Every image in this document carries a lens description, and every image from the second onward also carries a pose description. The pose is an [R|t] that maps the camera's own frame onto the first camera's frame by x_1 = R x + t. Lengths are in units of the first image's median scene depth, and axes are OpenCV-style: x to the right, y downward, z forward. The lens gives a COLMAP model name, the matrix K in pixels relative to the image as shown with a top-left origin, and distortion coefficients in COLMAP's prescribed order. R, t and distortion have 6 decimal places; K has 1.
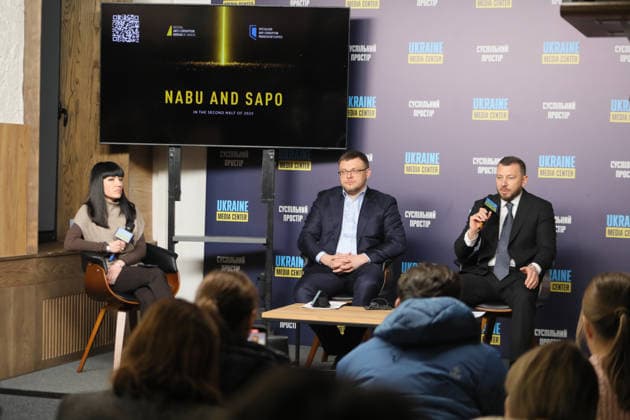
lens RADIAL K [[1399.4, 0, 313.5], [0, 1399.4, 211.7], [0, 0, 1]] dist [-0.067848, 0.000000]
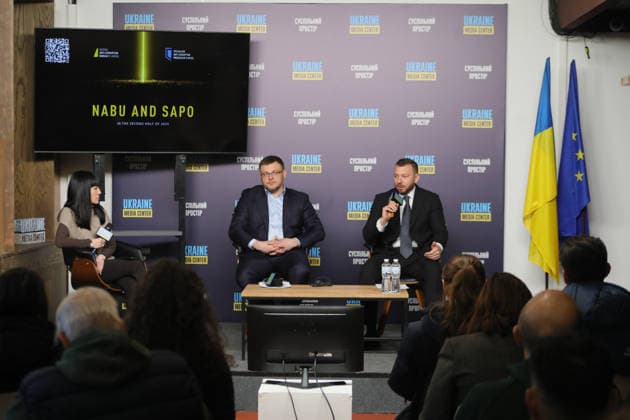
lens RADIAL K [[1399.4, 0, 312.9], [0, 1399.4, 211.8], [0, 0, 1]] dist [-0.067848, 0.000000]
pose [[0.959088, -0.030582, 0.281452, -0.257343], [0.027271, 0.999505, 0.015674, -0.012455], [-0.281793, -0.007357, 0.959447, -0.146122]]
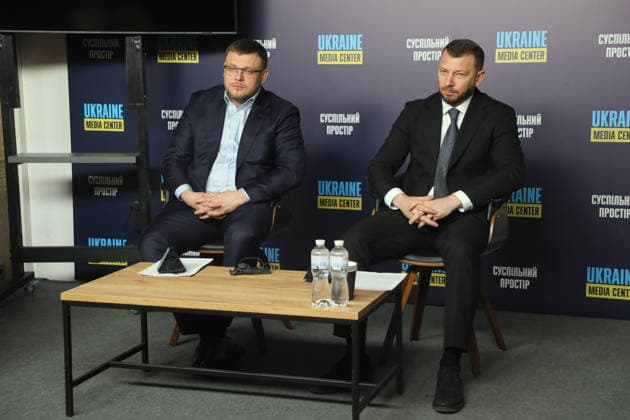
lens RADIAL K [[1151.9, 0, 315.0], [0, 1151.9, 214.3], [0, 0, 1]] dist [0.341316, 0.000000]
pose [[0.999327, -0.030938, -0.019688, 0.074810], [0.033003, 0.992813, 0.115039, -0.018984], [0.015987, -0.115611, 0.993166, 0.374670]]
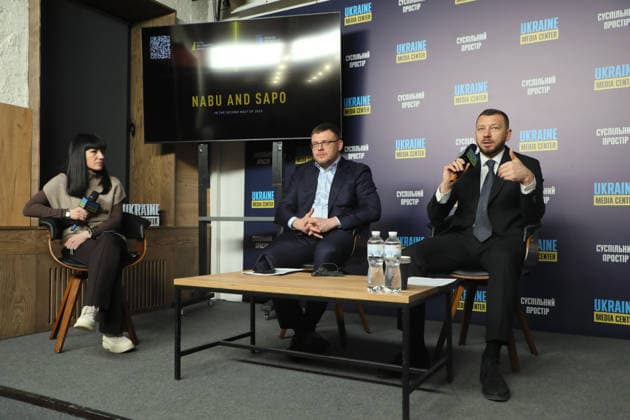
lens RADIAL K [[540.4, 0, 313.9], [0, 540.4, 213.9], [0, 0, 1]] dist [-0.003519, 0.048827]
pose [[0.980855, -0.022362, -0.193453, 0.085882], [0.011639, 0.998341, -0.056391, 0.042673], [0.194394, 0.053059, 0.979488, 0.567498]]
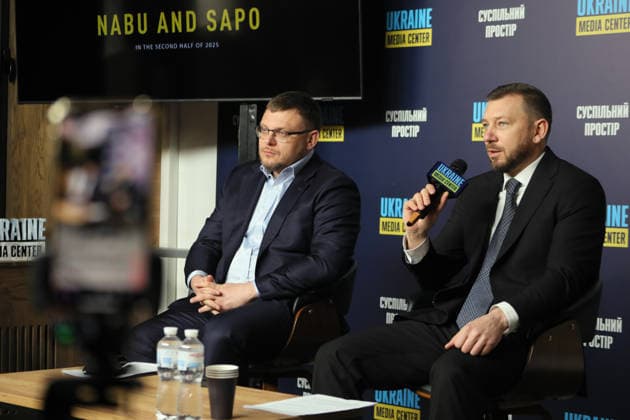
lens RADIAL K [[1399.4, 0, 313.9], [0, 1399.4, 208.4], [0, 0, 1]] dist [-0.067848, 0.000000]
pose [[0.901449, -0.000492, -0.432886, 0.255447], [-0.013016, 0.999516, -0.028240, 0.016972], [0.432690, 0.031091, 0.901006, 0.477172]]
